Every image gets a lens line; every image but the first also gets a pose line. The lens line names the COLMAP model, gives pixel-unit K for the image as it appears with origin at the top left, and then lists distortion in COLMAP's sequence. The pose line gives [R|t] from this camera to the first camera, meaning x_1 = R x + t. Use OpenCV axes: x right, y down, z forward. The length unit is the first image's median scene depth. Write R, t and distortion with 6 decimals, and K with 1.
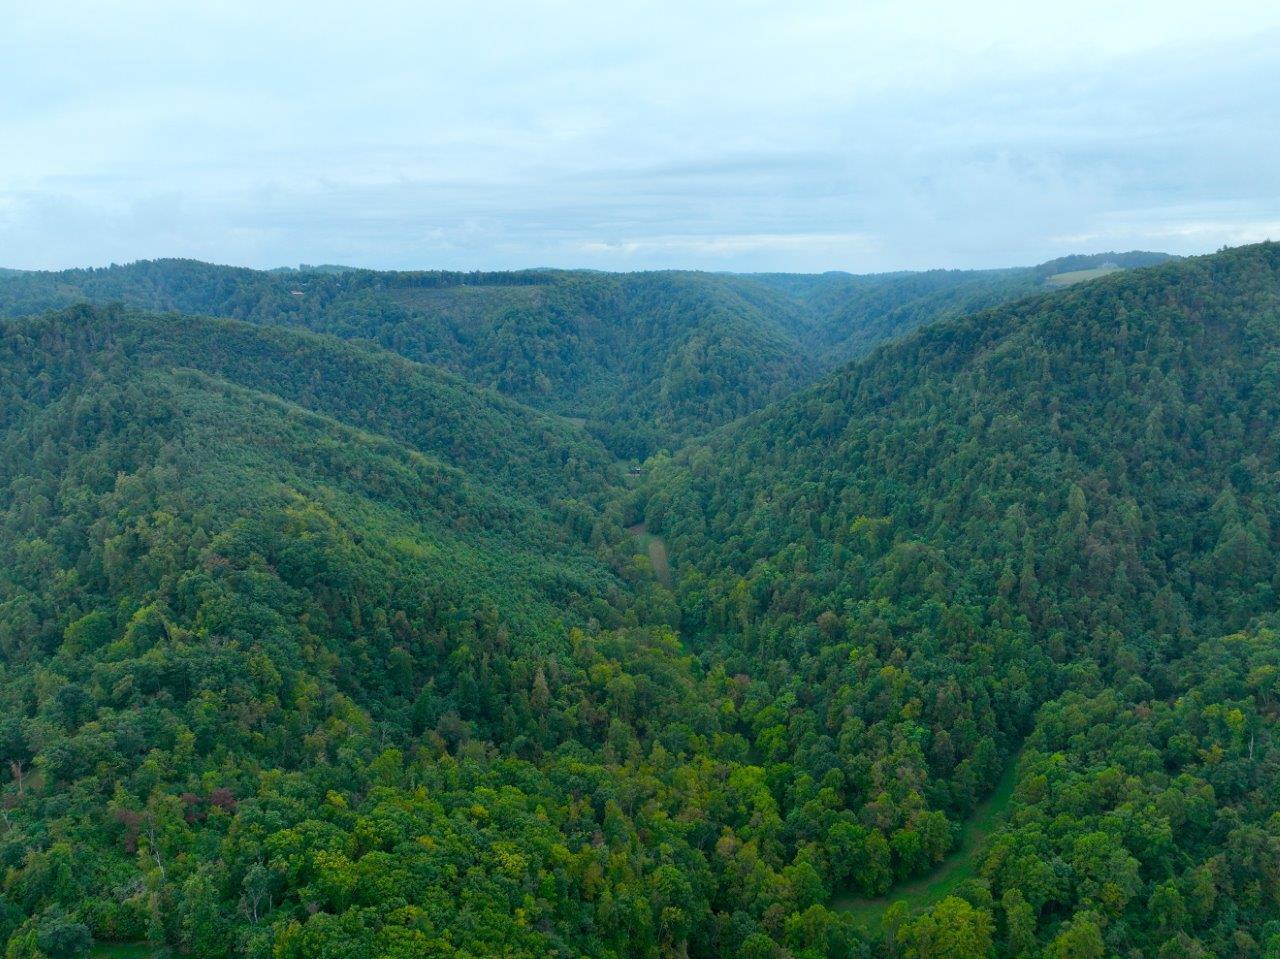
lens RADIAL K [[902.9, 0, 639.8], [0, 902.9, 476.2], [0, 0, 1]] dist [0.001895, 0.013738]
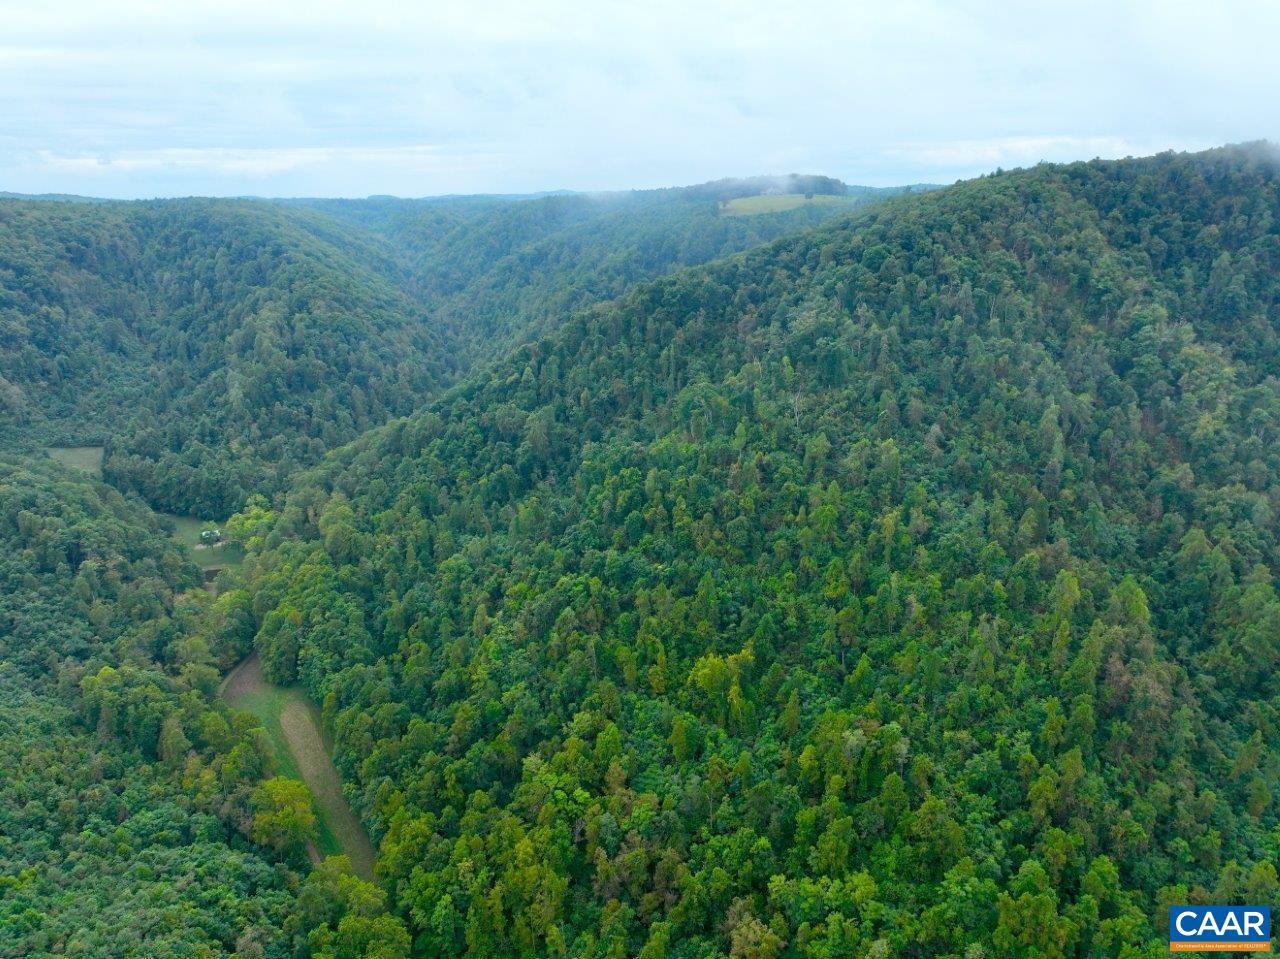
lens RADIAL K [[902.9, 0, 639.8], [0, 902.9, 476.2], [0, 0, 1]] dist [0.001895, 0.013738]
pose [[0.882902, -0.145336, 0.446500, -0.014826], [0.109165, 0.988371, 0.105854, -0.072938], [-0.456692, -0.044716, 0.888500, 0.294829]]
